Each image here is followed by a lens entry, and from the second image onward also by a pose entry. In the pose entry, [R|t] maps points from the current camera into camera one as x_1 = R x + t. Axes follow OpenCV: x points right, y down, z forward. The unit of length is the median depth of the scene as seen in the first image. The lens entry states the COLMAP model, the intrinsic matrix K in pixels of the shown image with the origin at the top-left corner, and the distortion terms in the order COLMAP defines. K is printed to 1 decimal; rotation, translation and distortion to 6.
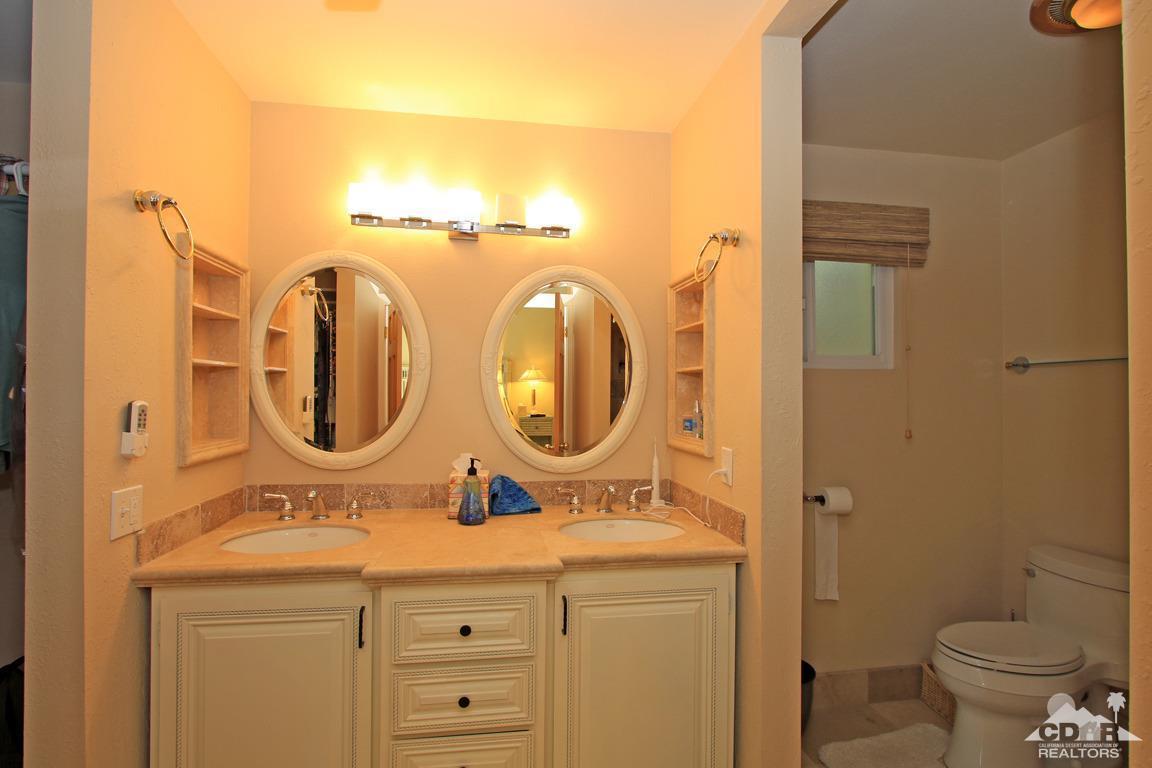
lens RADIAL K [[559.3, 0, 574.2], [0, 559.3, 388.5], [0, 0, 1]] dist [-0.030553, 0.000172]
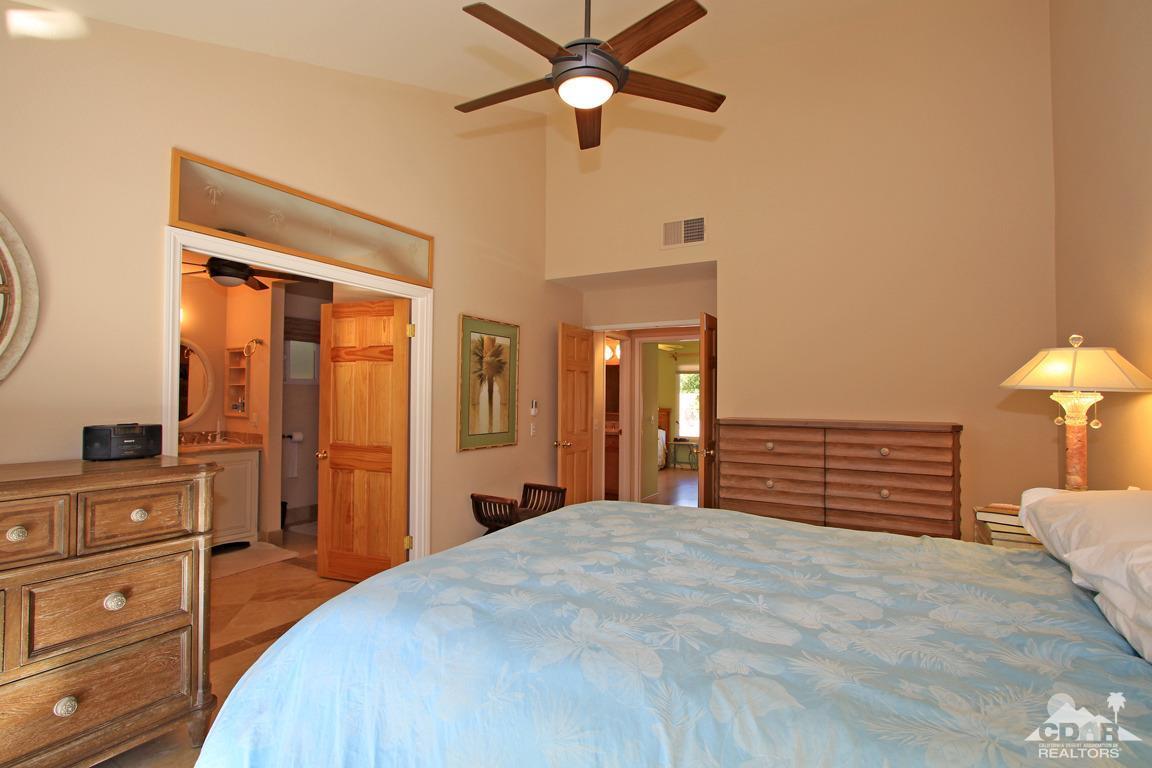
lens RADIAL K [[551.3, 0, 566.1], [0, 551.3, 387.7], [0, 0, 1]] dist [-0.022625, 0.005283]
pose [[0.651775, 0.011642, 0.758323, -0.708977], [-0.009433, 0.999929, -0.007244, -0.016774], [-0.758353, -0.002431, 0.651839, -1.769161]]
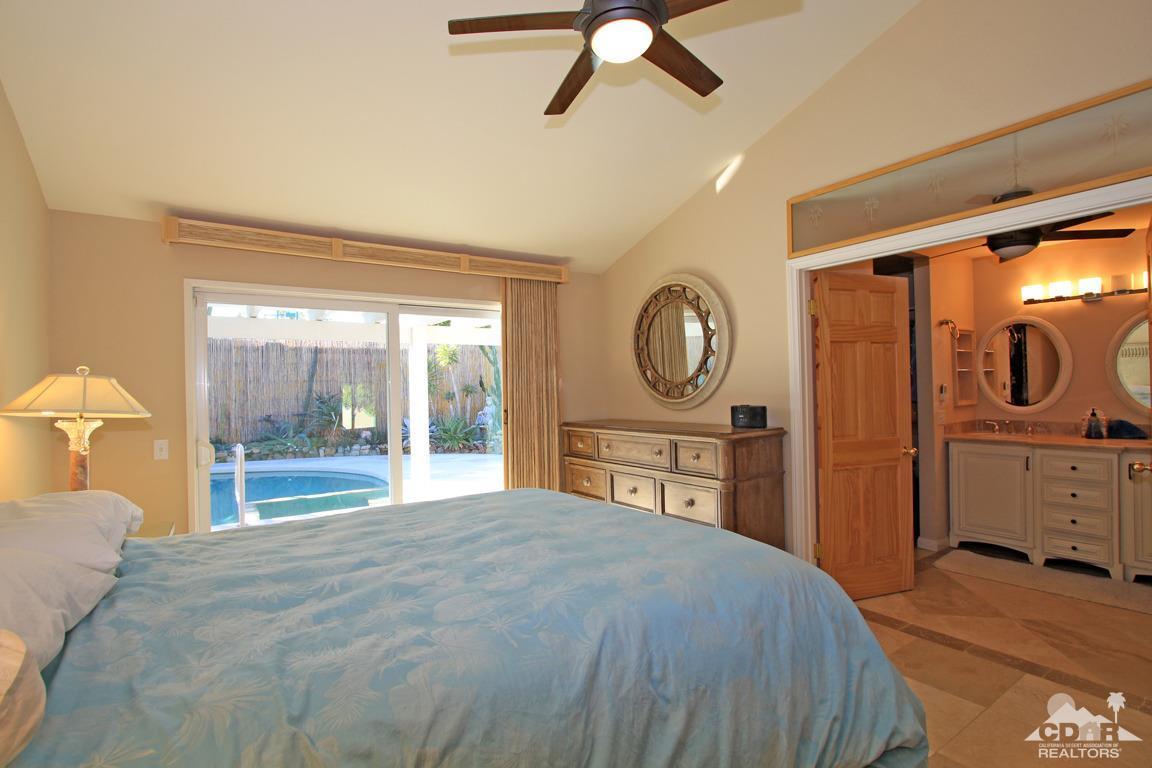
lens RADIAL K [[551.3, 0, 566.1], [0, 551.3, 387.7], [0, 0, 1]] dist [-0.022625, 0.005283]
pose [[0.420715, -0.017506, -0.907024, 0.806018], [0.030868, 0.999511, -0.004974, -0.006347], [0.906668, -0.025905, 0.421050, -1.609287]]
